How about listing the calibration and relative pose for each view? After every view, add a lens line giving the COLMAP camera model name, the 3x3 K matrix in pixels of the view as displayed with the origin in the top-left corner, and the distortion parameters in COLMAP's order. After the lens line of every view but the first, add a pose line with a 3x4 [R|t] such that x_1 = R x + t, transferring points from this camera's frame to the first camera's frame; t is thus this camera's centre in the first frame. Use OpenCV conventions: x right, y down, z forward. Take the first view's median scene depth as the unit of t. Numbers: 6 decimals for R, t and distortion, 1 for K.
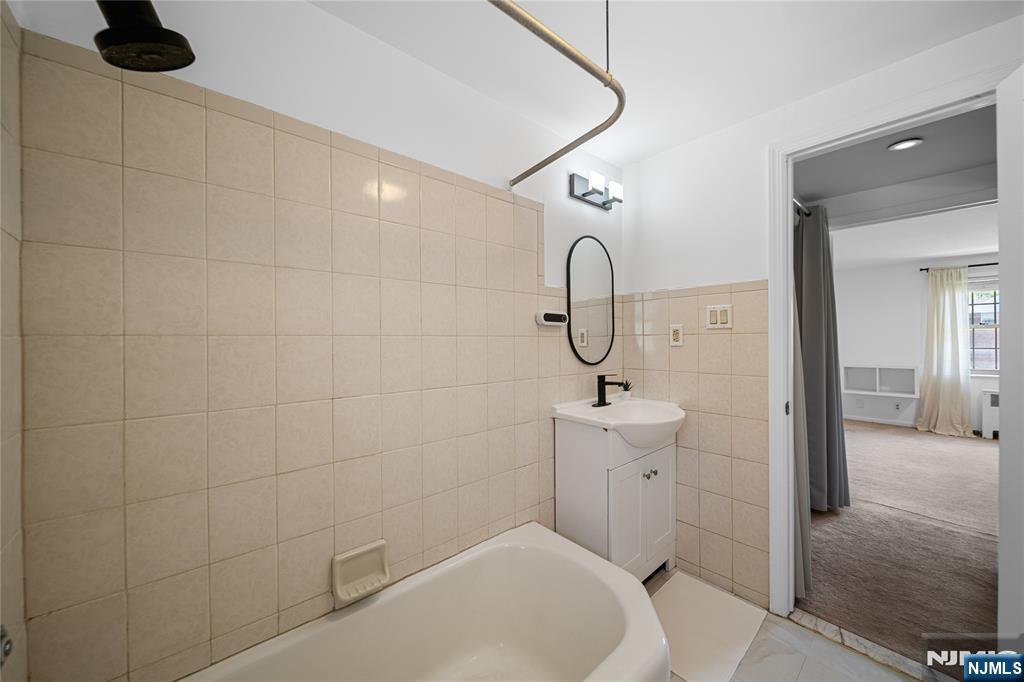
lens RADIAL K [[367.9, 0, 510.0], [0, 367.9, 339.1], [0, 0, 1]] dist [0.001060, 0.000046]
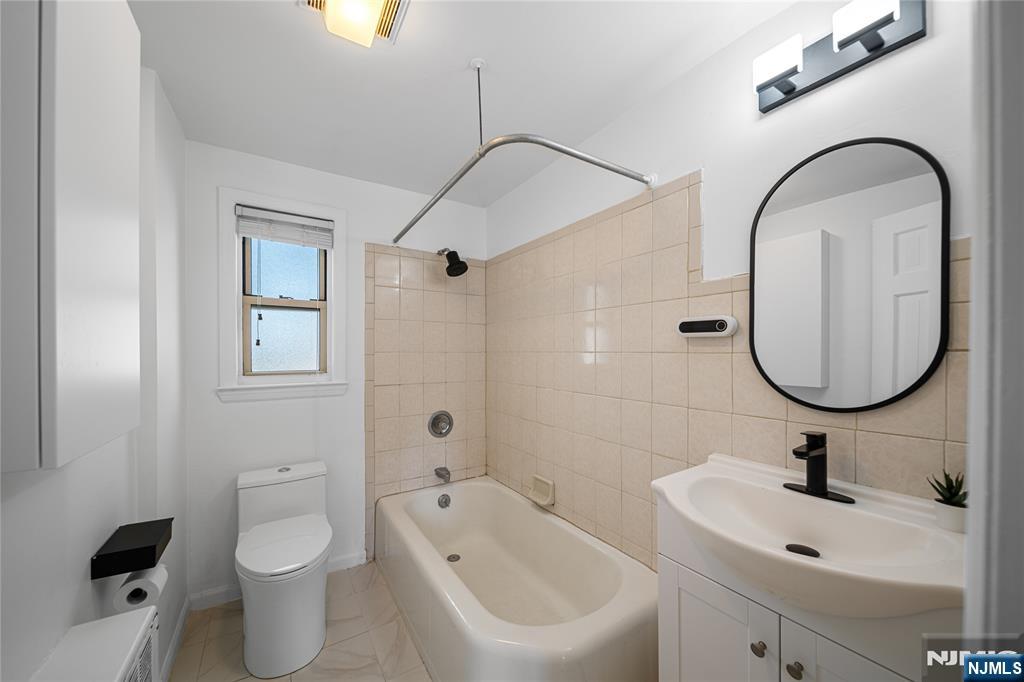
lens RADIAL K [[374.0, 0, 512.1], [0, 374.0, 353.5], [0, 0, 1]] dist [0.000524, 0.000011]
pose [[-0.139523, 0.007700, -0.990189, 0.884864], [0.000541, 0.999970, 0.007700, -0.011158], [0.990219, 0.000538, -0.139523, 0.742676]]
